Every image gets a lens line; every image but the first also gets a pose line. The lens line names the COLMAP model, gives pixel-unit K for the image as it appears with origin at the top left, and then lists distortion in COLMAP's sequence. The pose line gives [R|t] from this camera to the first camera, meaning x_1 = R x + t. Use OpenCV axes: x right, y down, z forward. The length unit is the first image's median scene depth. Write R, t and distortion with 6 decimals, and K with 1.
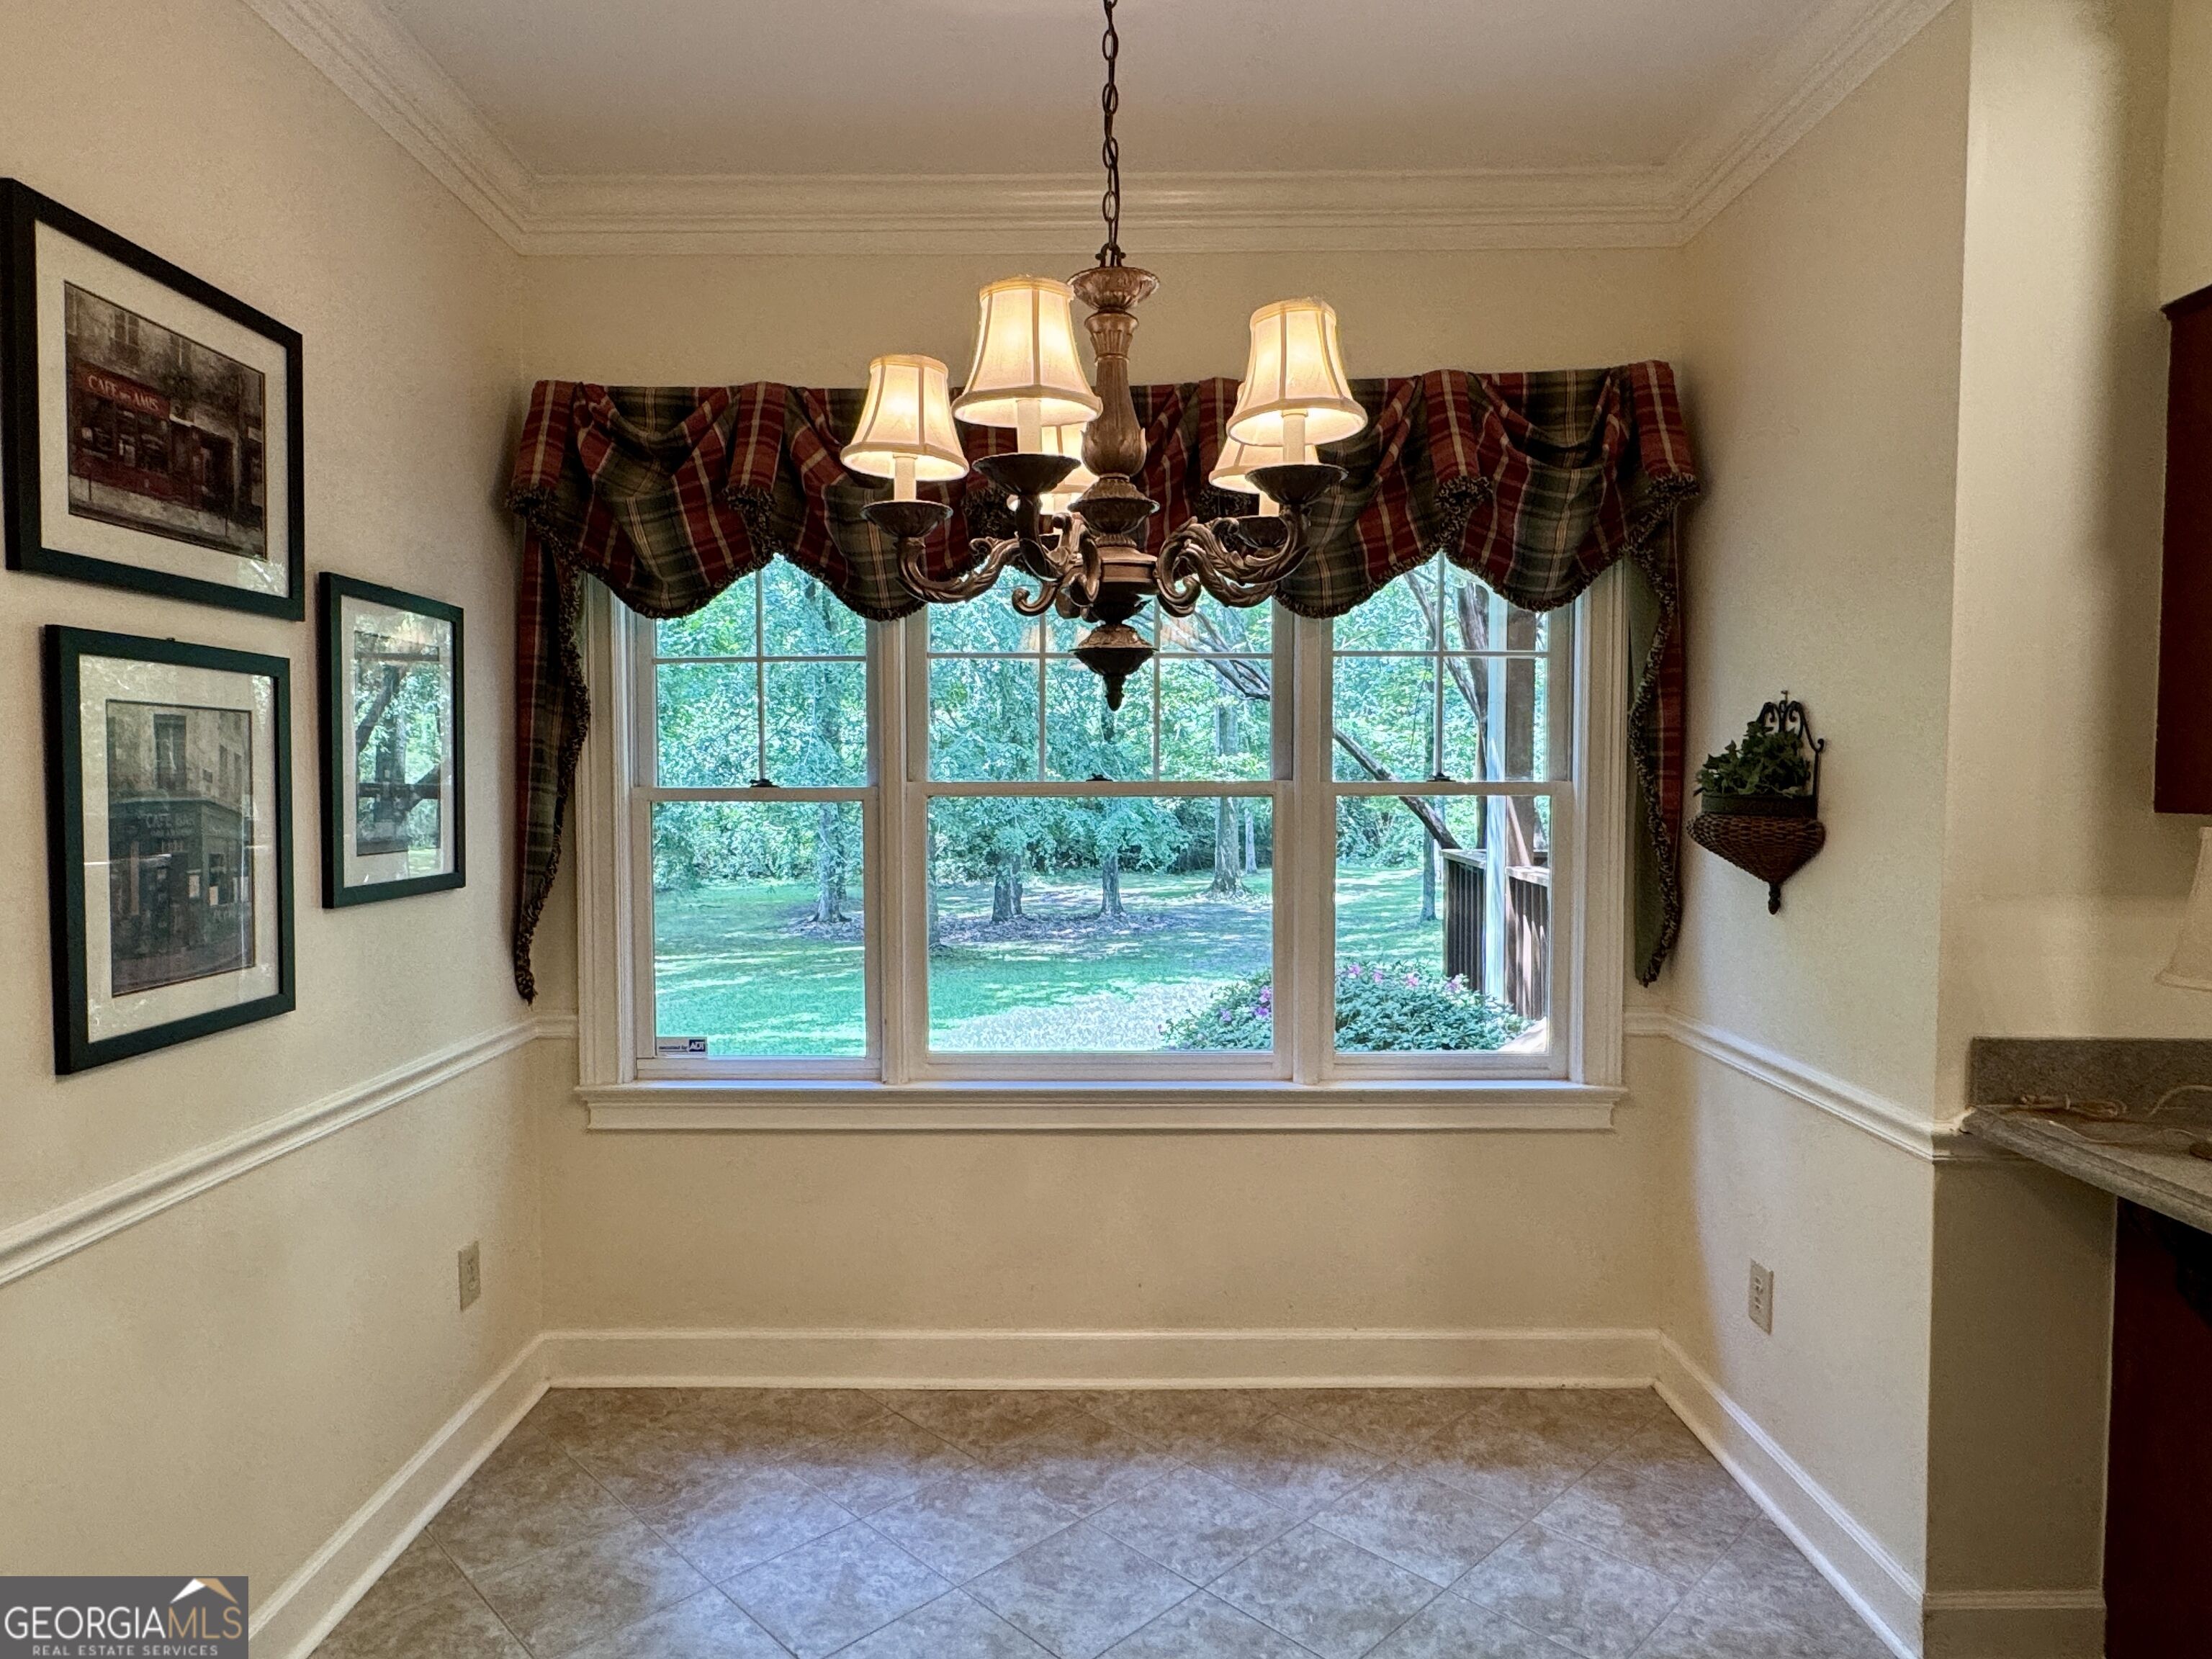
lens RADIAL K [[1300.1, 0, 1110.1], [0, 1300.1, 845.4], [0, 0, 1]] dist [-0.000349, -0.001948]
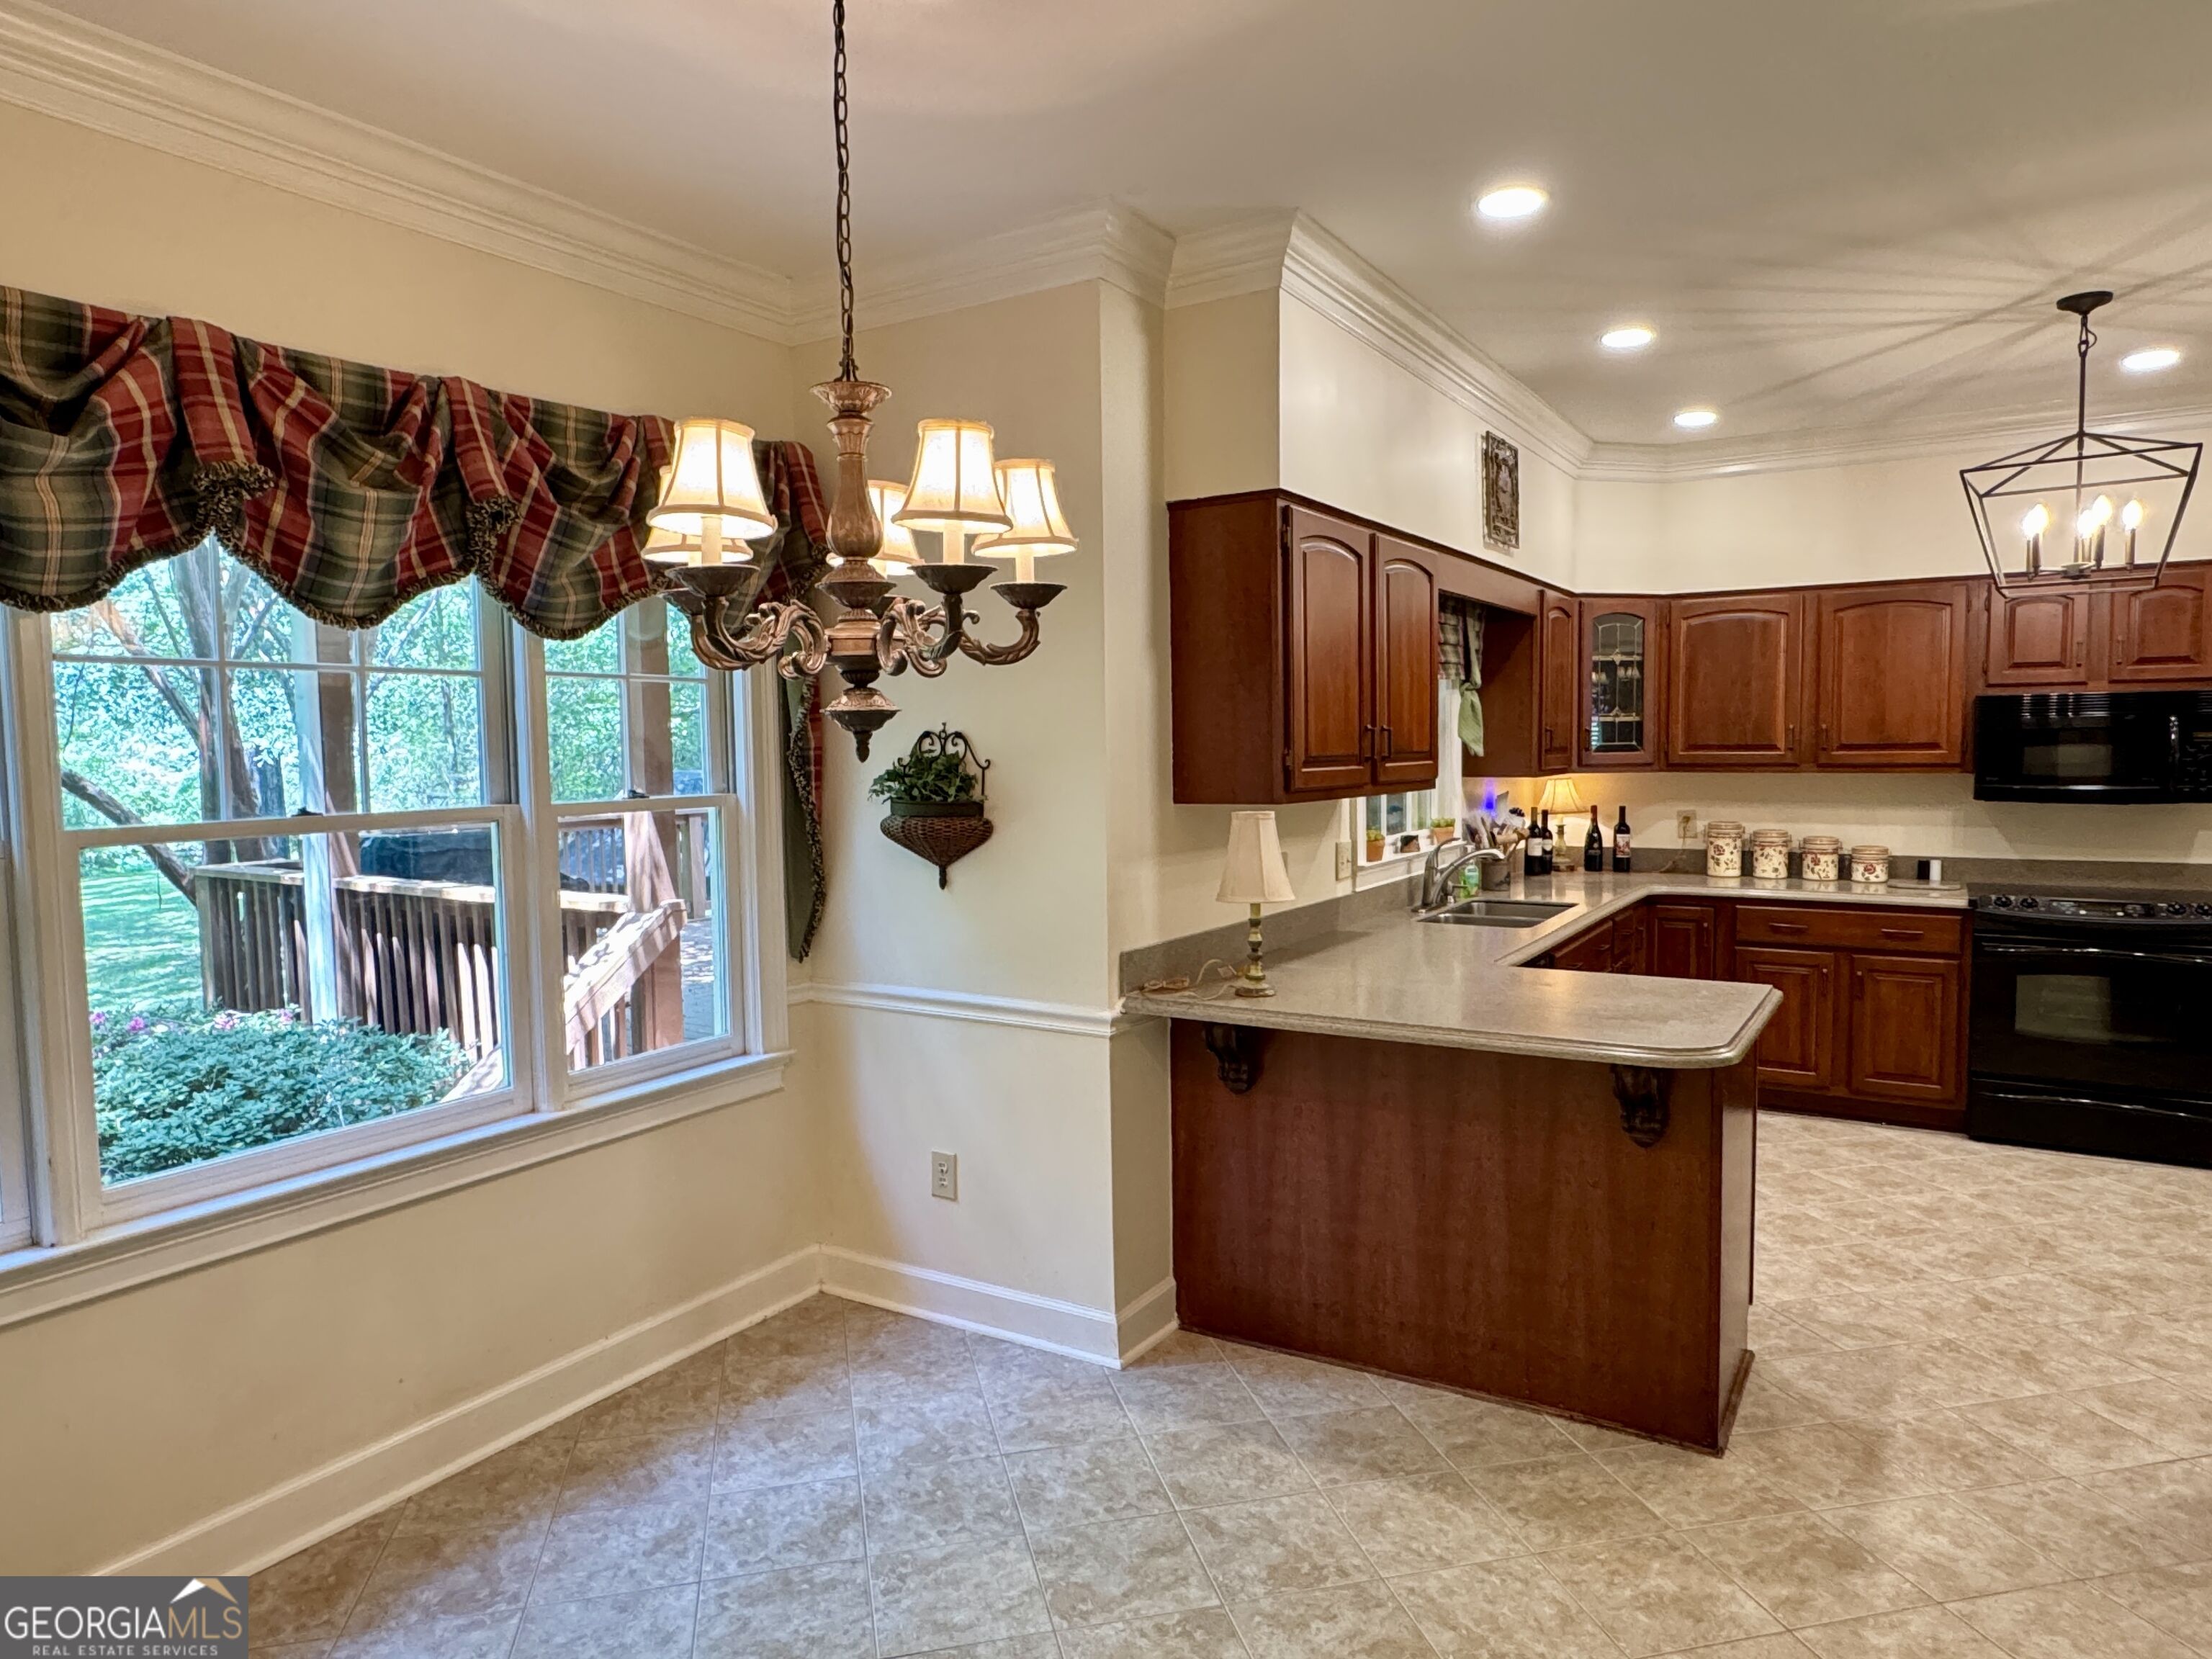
lens RADIAL K [[1359.1, 0, 1099.4], [0, 1359.1, 841.0], [0, 0, 1]] dist [-0.009544, 0.009688]
pose [[0.534674, -0.069269, 0.842215, -0.518905], [0.061540, 0.997180, 0.042947, -0.042024], [-0.842815, 0.028867, 0.537429, 0.099716]]
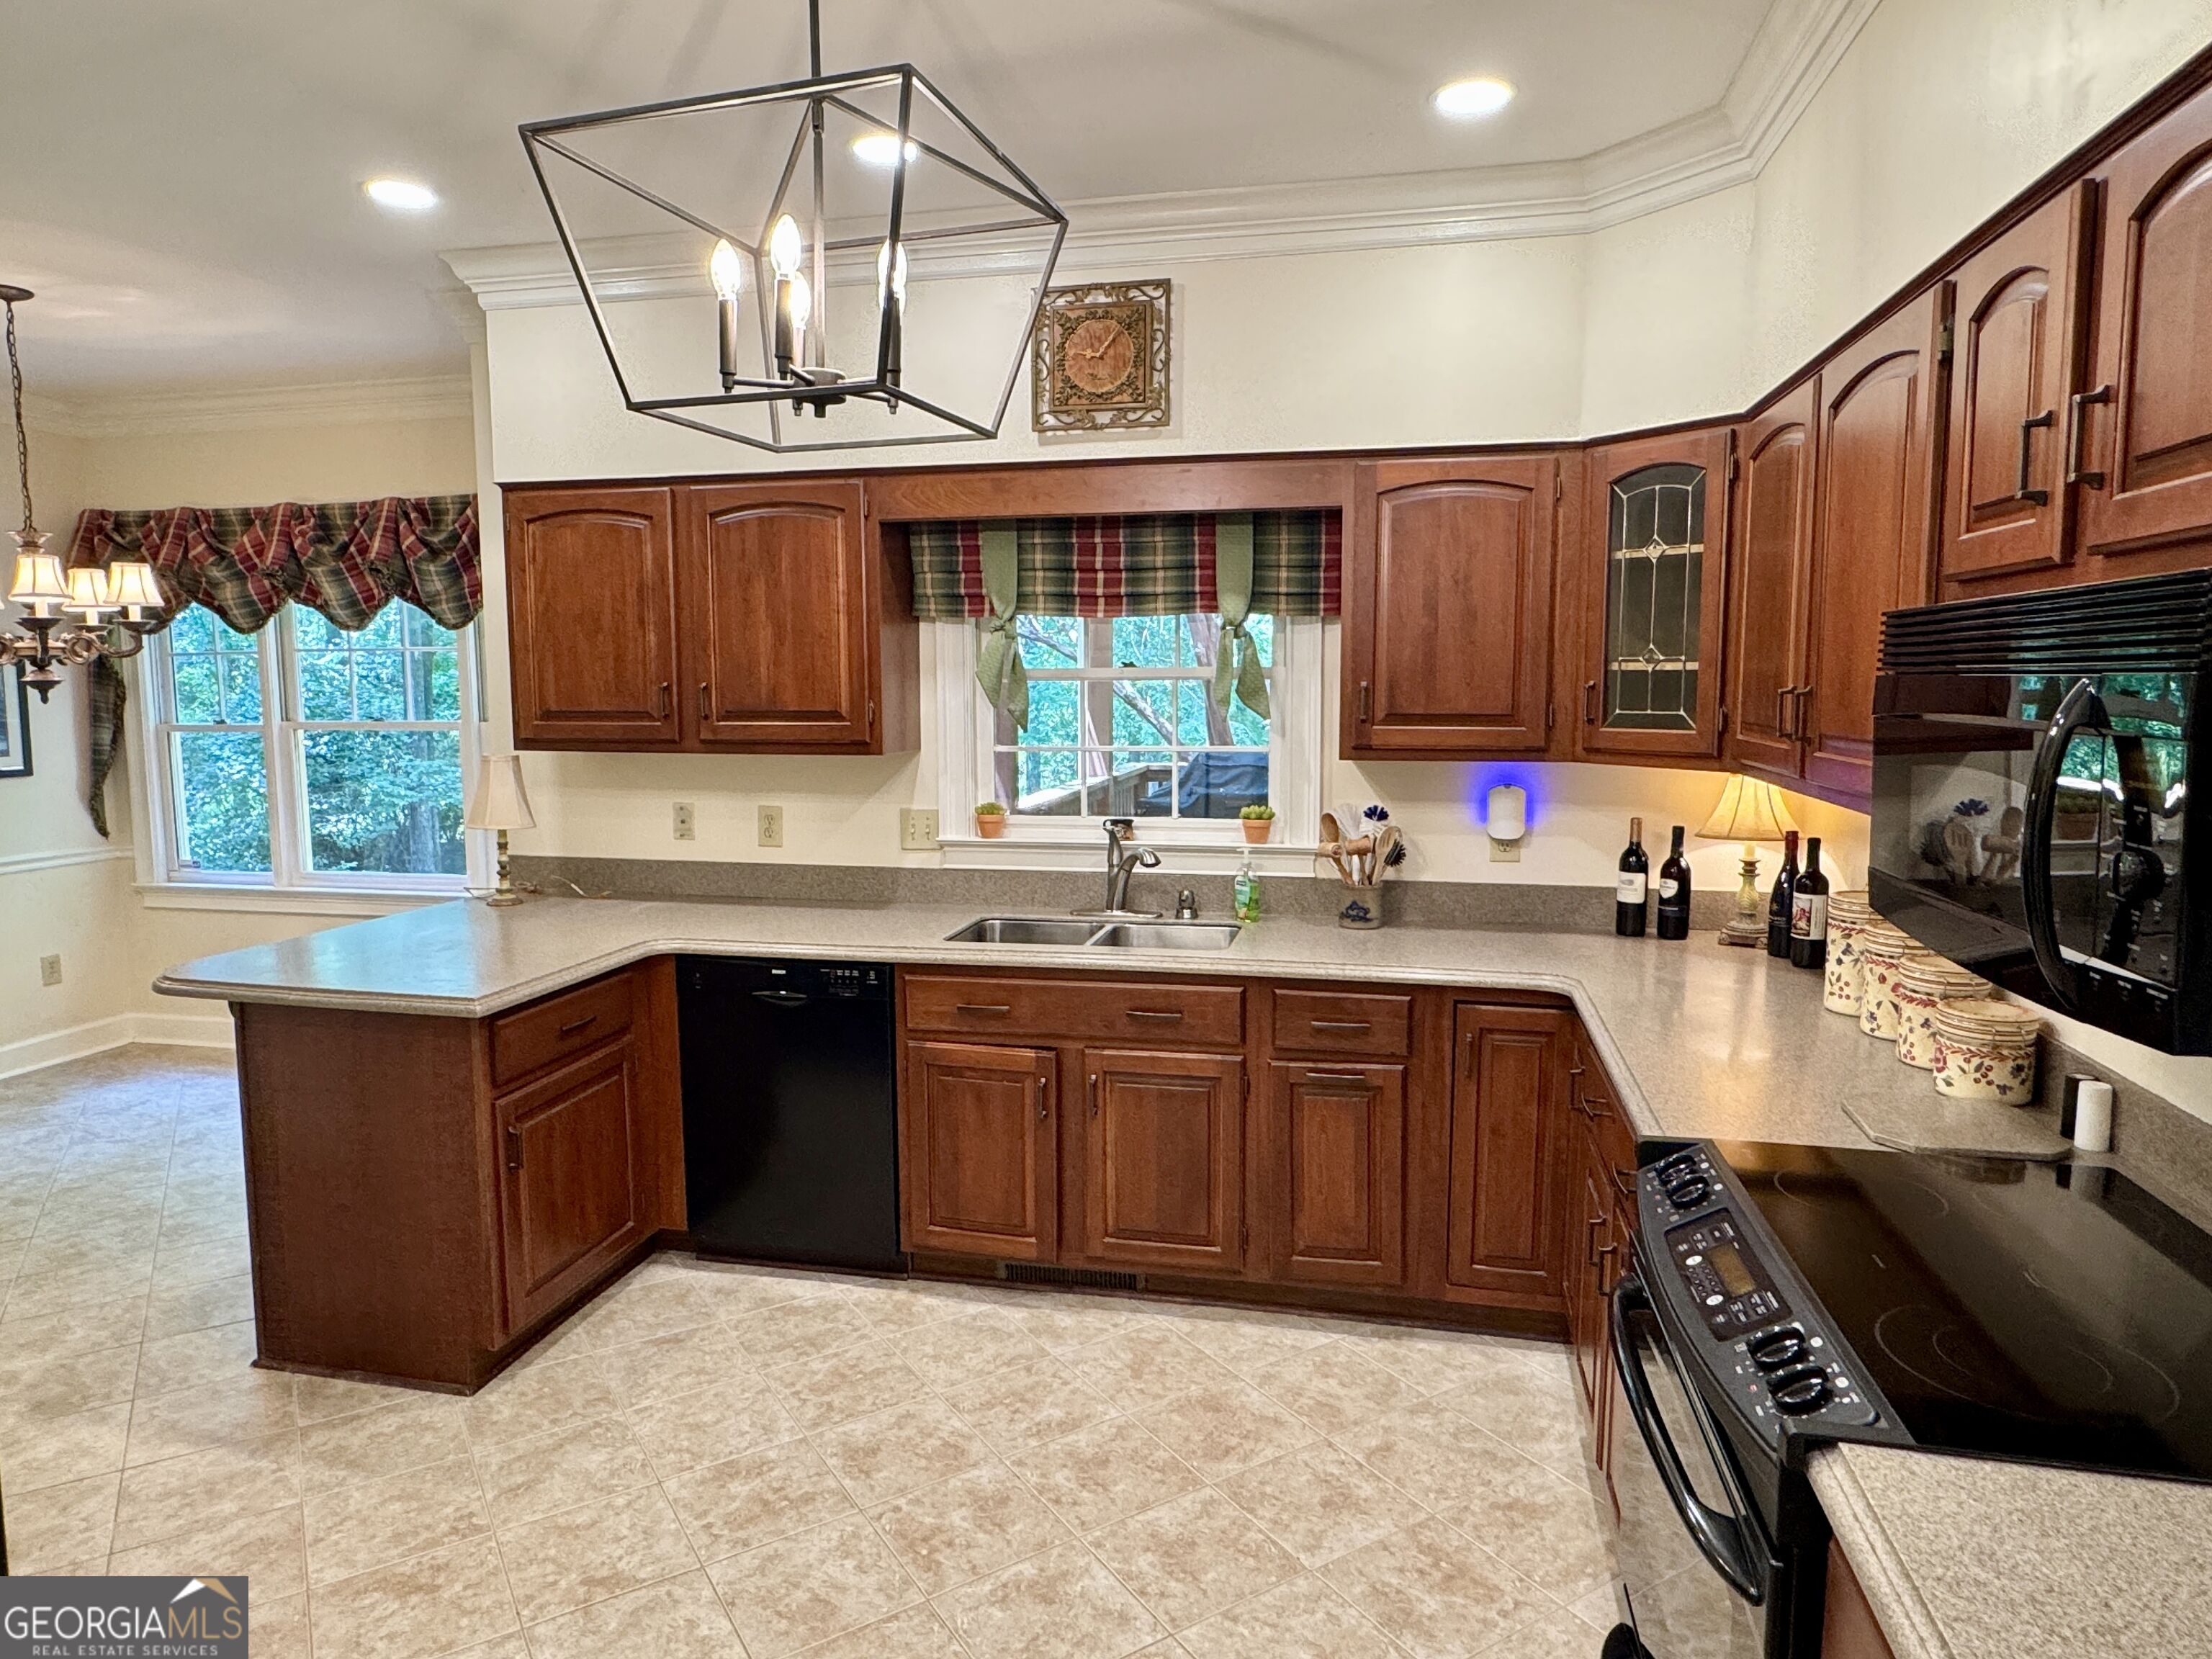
lens RADIAL K [[1359.1, 0, 1092.9], [0, 1359.1, 808.4], [0, 0, 1]] dist [-0.009544, 0.009688]
pose [[0.974657, 0.017373, -0.223029, 1.809223], [-0.010794, 0.999471, 0.030686, 0.004865], [0.223444, -0.027501, 0.974329, -0.772496]]
